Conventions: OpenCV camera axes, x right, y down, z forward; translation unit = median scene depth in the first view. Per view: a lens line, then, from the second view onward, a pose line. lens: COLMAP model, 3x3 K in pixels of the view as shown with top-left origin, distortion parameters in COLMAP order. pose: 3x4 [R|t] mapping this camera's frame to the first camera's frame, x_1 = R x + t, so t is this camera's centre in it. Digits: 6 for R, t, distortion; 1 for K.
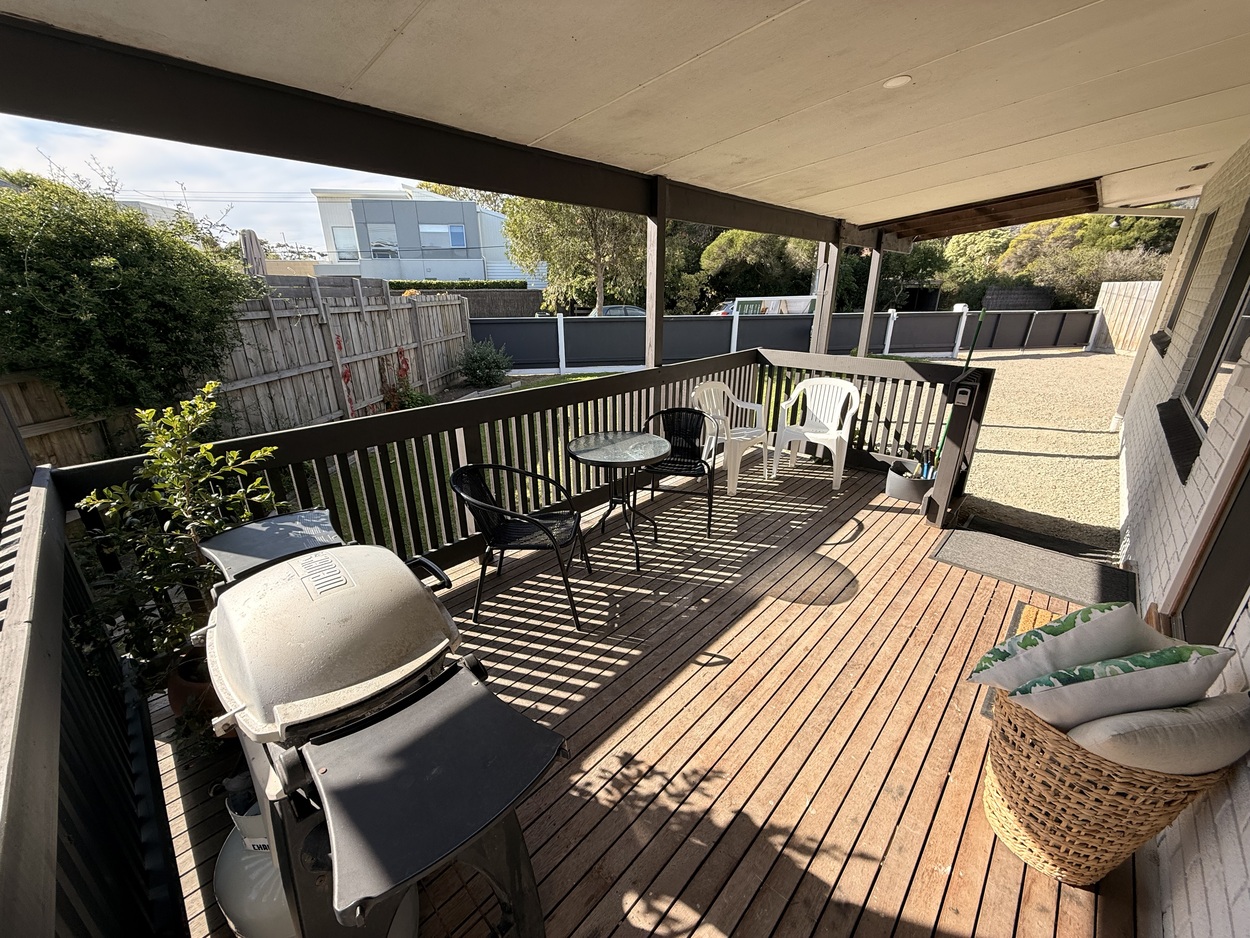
lens RADIAL K [[498.7, 0, 618.2], [0, 498.7, 469.9], [0, 0, 1]] dist [-0.001555, 0.000147]
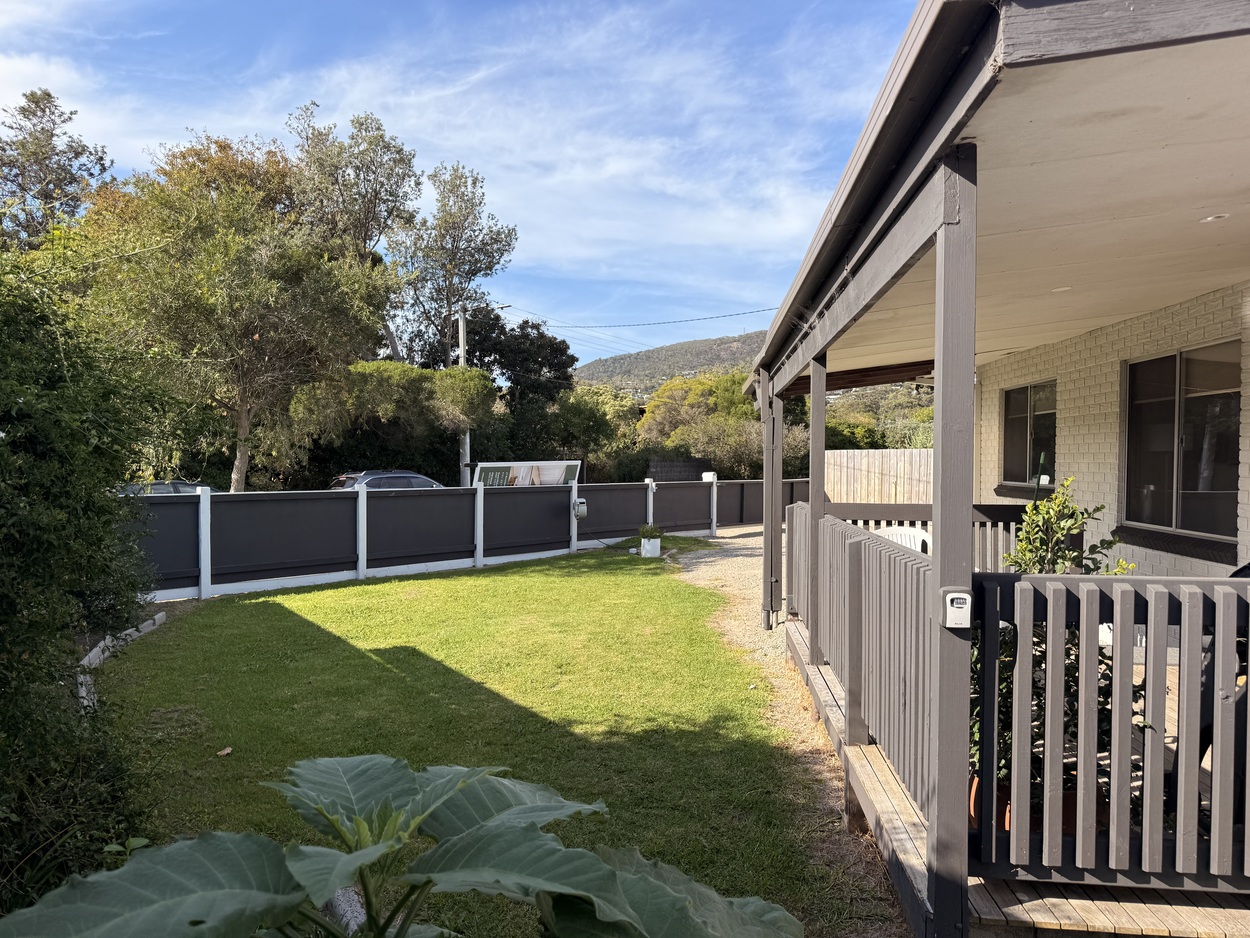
lens RADIAL K [[876.0, 0, 625.0], [0, 876.0, 469.0], [0, 0, 1]] dist [0.014510, 0.000192]
pose [[0.785866, 0.002807, 0.618391, -0.325079], [0.204456, 0.942574, -0.264105, 0.014255], [-0.583620, 0.333985, 0.740163, 0.014282]]
